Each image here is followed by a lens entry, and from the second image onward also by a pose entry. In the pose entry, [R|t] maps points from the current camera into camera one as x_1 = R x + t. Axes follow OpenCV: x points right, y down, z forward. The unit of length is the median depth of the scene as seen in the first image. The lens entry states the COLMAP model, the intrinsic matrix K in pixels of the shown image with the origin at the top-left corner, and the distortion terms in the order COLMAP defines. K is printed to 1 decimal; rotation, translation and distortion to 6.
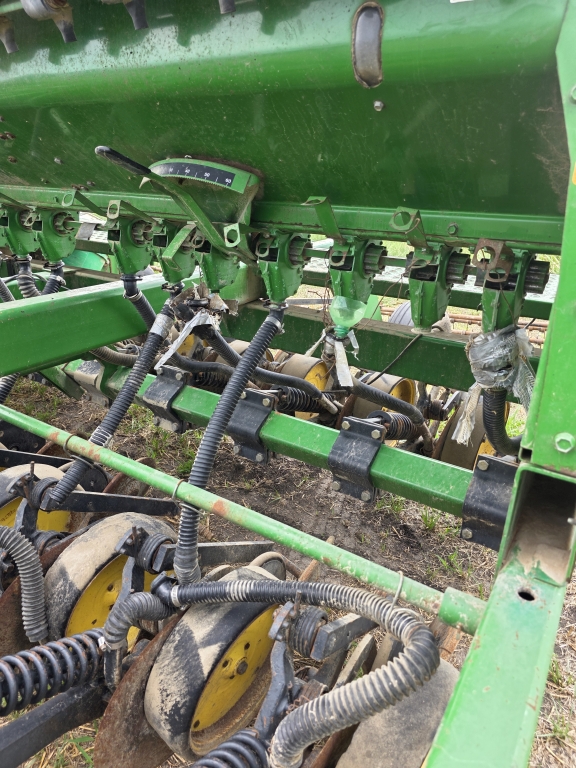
lens RADIAL K [[510.9, 0, 288.0], [0, 510.9, 384.0], [0, 0, 1]] dist [0.026939, -0.006138]
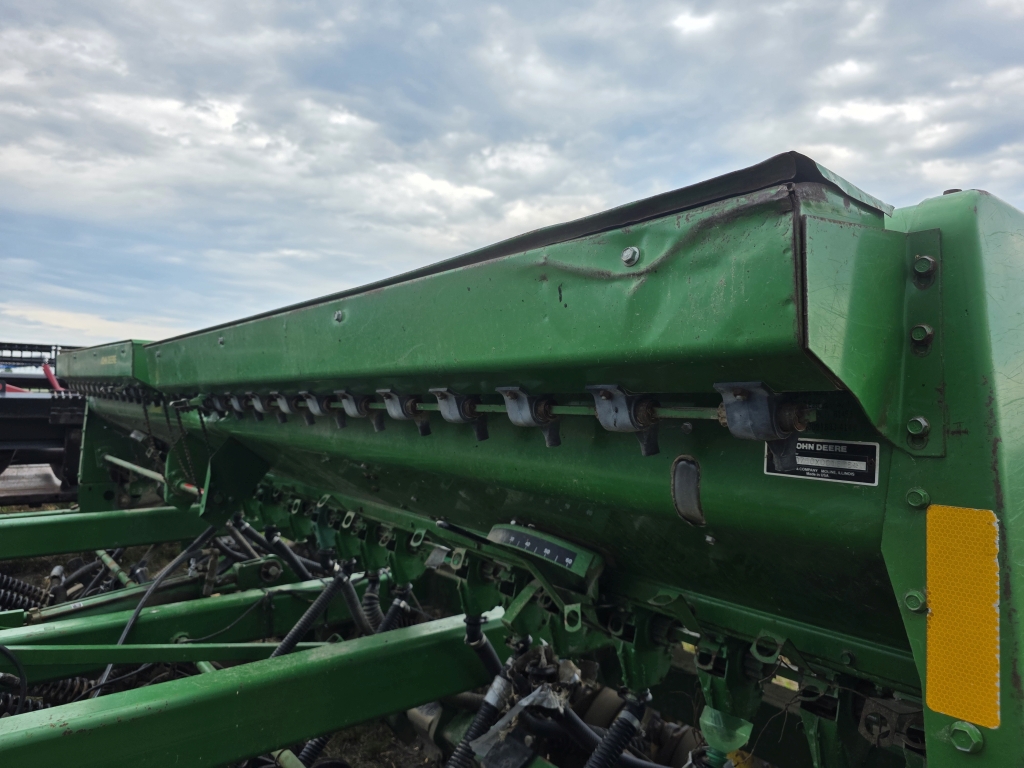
lens RADIAL K [[681.2, 0, 501.1], [0, 681.2, 404.0], [0, 0, 1]] dist [0.026939, -0.006138]
pose [[0.947466, -0.004802, -0.319822, 0.124827], [-0.120574, 0.920763, -0.371023, -0.160160], [0.296261, 0.390093, 0.871812, -0.138509]]
